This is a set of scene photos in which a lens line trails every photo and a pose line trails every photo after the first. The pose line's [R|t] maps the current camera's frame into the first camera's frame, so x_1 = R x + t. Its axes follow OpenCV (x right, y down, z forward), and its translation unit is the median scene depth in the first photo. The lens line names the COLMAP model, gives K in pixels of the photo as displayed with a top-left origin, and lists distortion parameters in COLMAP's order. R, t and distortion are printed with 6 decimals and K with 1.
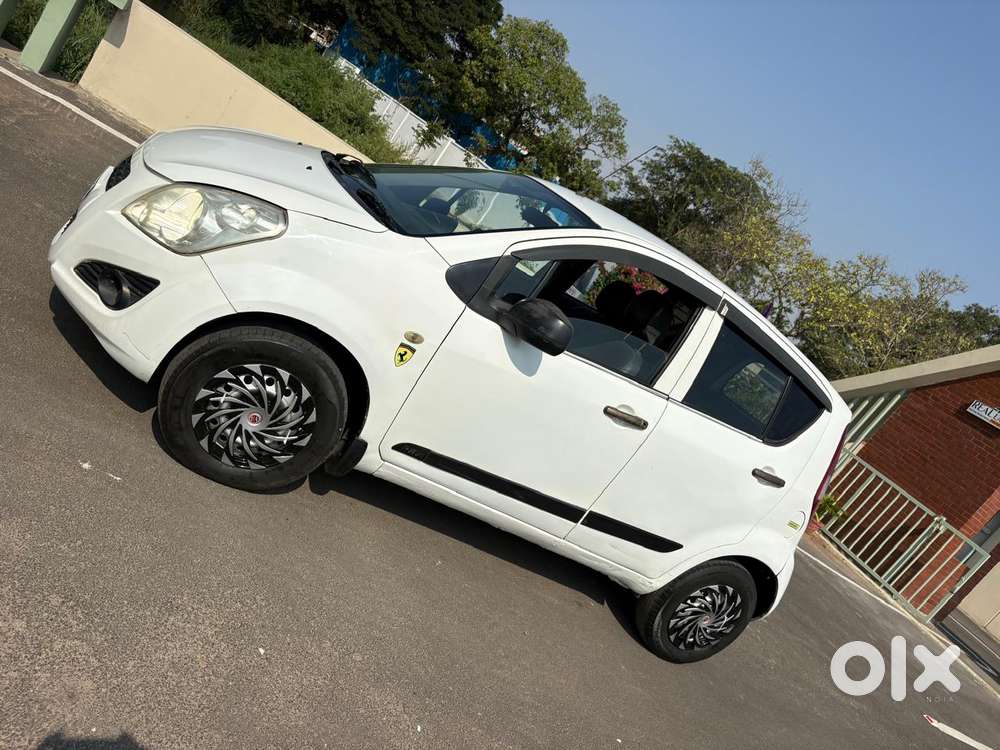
lens RADIAL K [[759.1, 0, 496.6], [0, 759.1, 373.6], [0, 0, 1]] dist [0.050008, -0.052420]
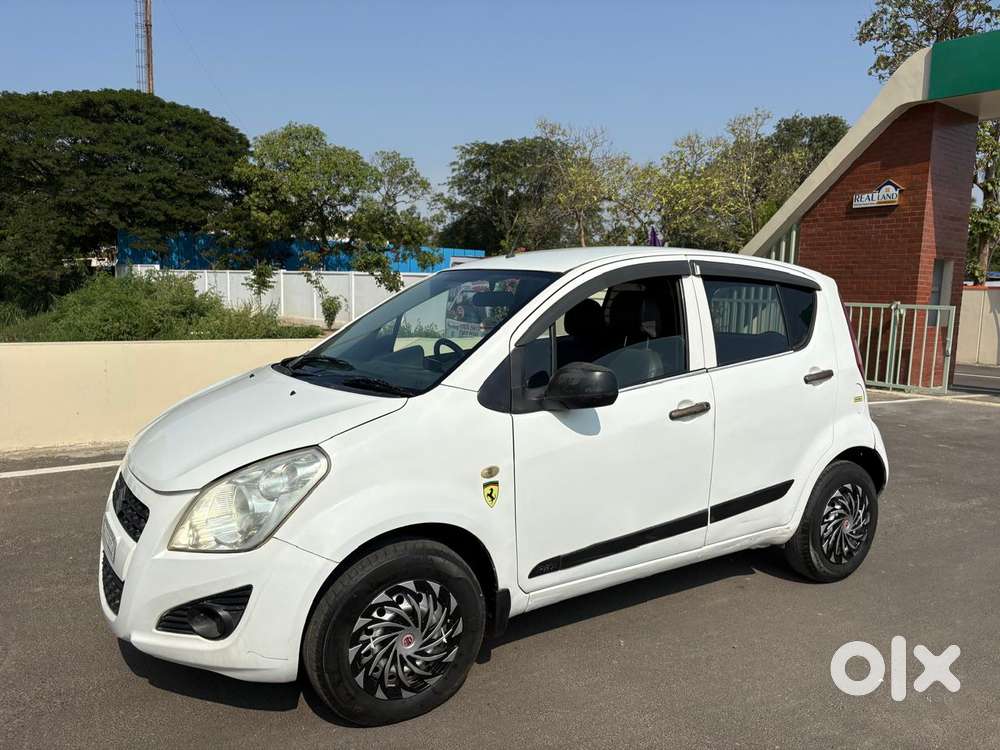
lens RADIAL K [[759.1, 0, 506.5], [0, 759.1, 381.2], [0, 0, 1]] dist [0.050008, -0.052420]
pose [[0.809447, -0.577564, 0.105904, -0.091891], [0.581757, 0.813287, -0.011103, -0.086767], [-0.079717, 0.070598, 0.994314, 0.010372]]
